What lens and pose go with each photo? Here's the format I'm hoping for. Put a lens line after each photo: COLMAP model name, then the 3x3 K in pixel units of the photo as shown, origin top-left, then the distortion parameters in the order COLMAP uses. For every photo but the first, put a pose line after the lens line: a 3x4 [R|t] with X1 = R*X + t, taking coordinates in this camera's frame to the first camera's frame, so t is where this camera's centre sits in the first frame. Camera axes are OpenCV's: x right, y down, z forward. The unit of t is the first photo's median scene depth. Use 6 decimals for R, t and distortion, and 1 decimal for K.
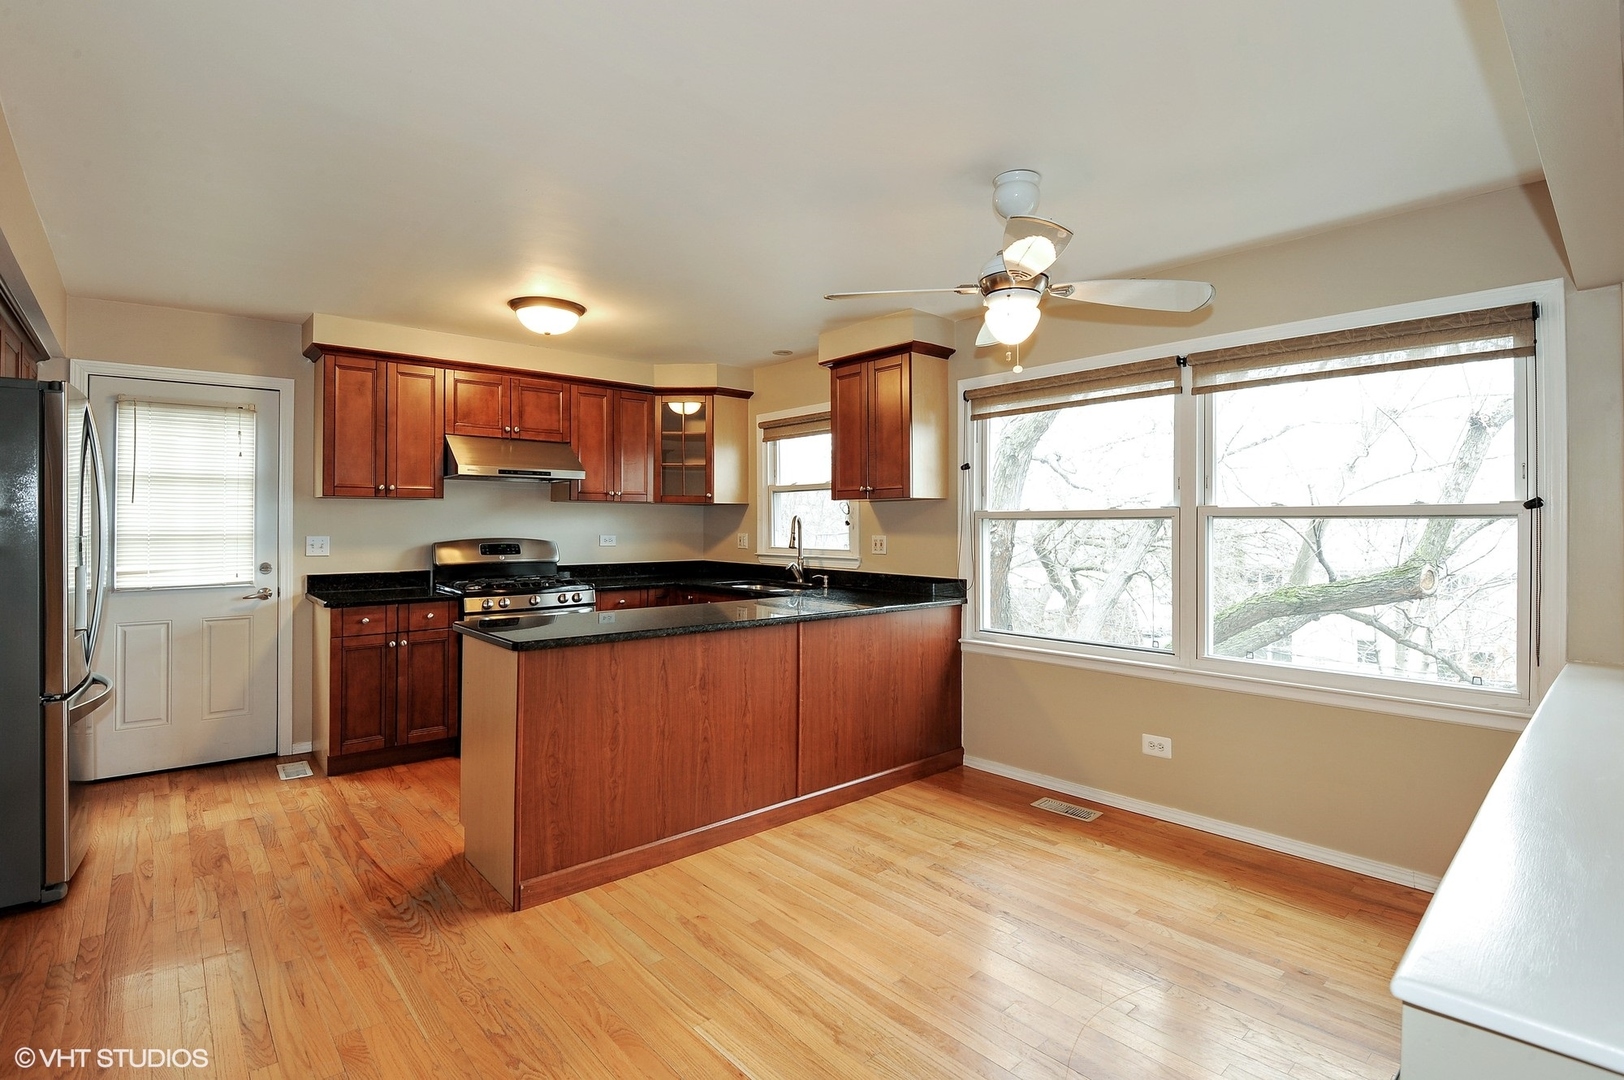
lens RADIAL K [[767.4, 0, 815.6], [0, 767.4, 509.9], [0, 0, 1]] dist [-0.049527, -0.000006]
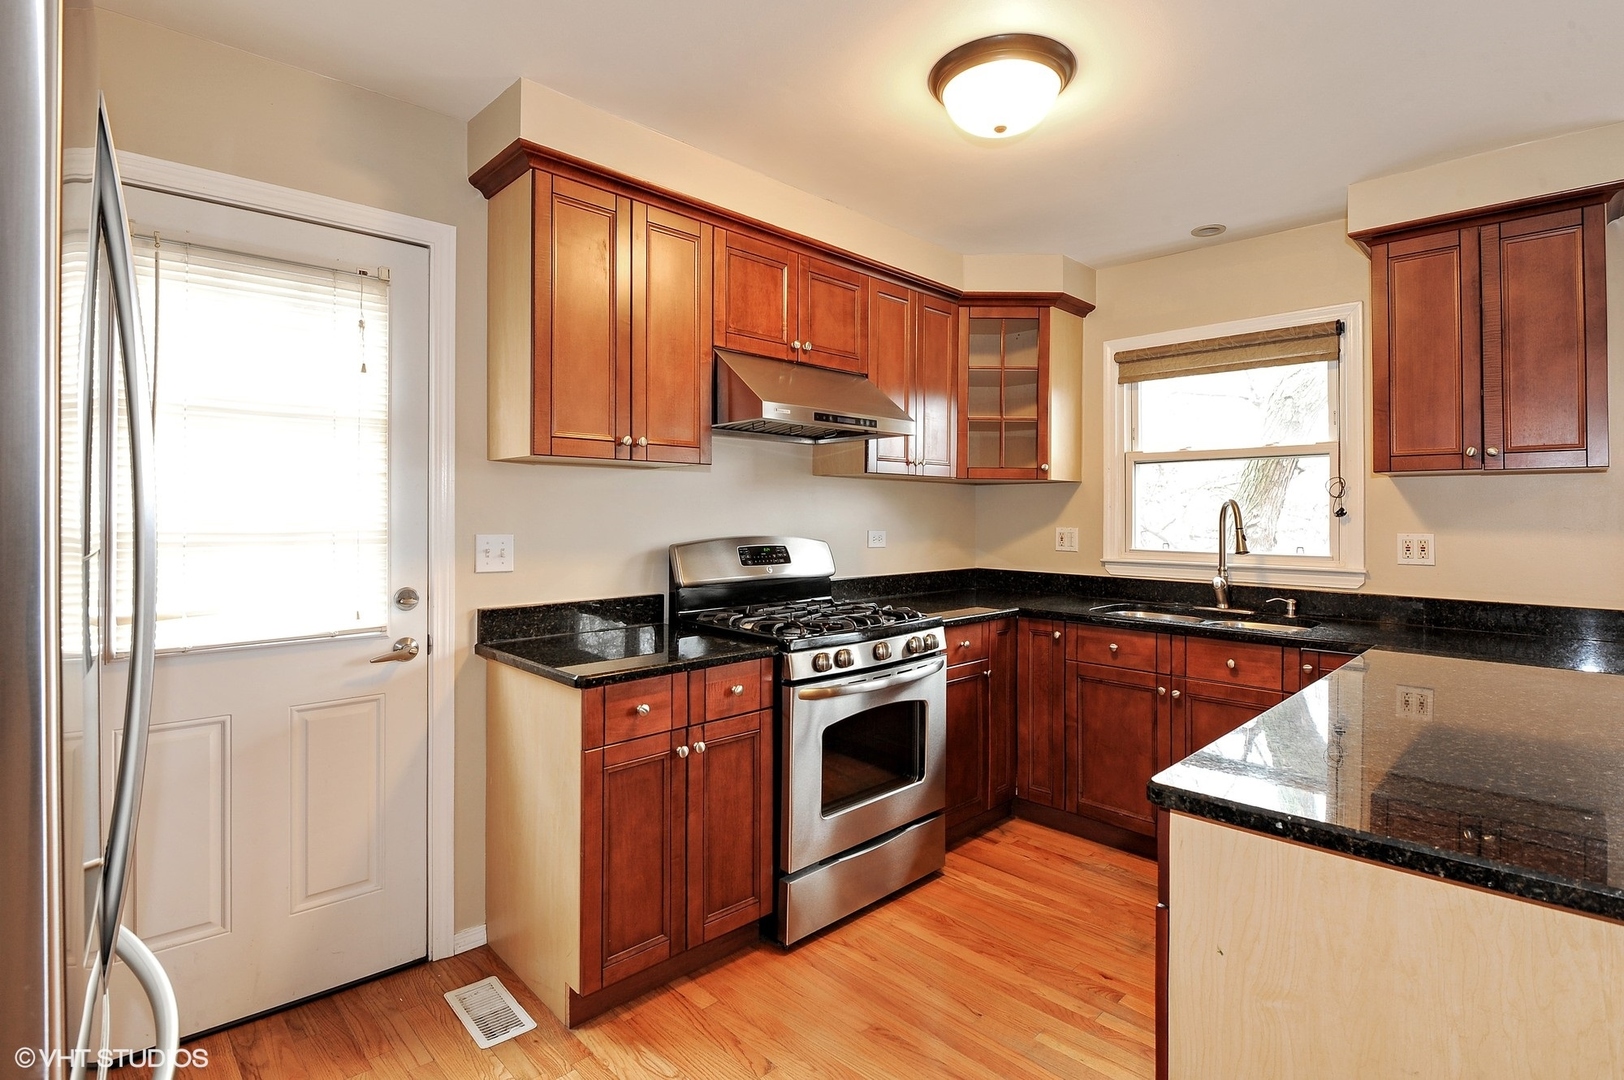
lens RADIAL K [[843.1, 0, 809.9], [0, 843.1, 517.1], [0, 0, 1]] dist [-0.029019, -0.000790]
pose [[0.999946, 0.002867, 0.009964, -0.404171], [-0.003111, 0.999694, 0.024525, 0.006750], [-0.009890, -0.024555, 0.999650, 0.372179]]
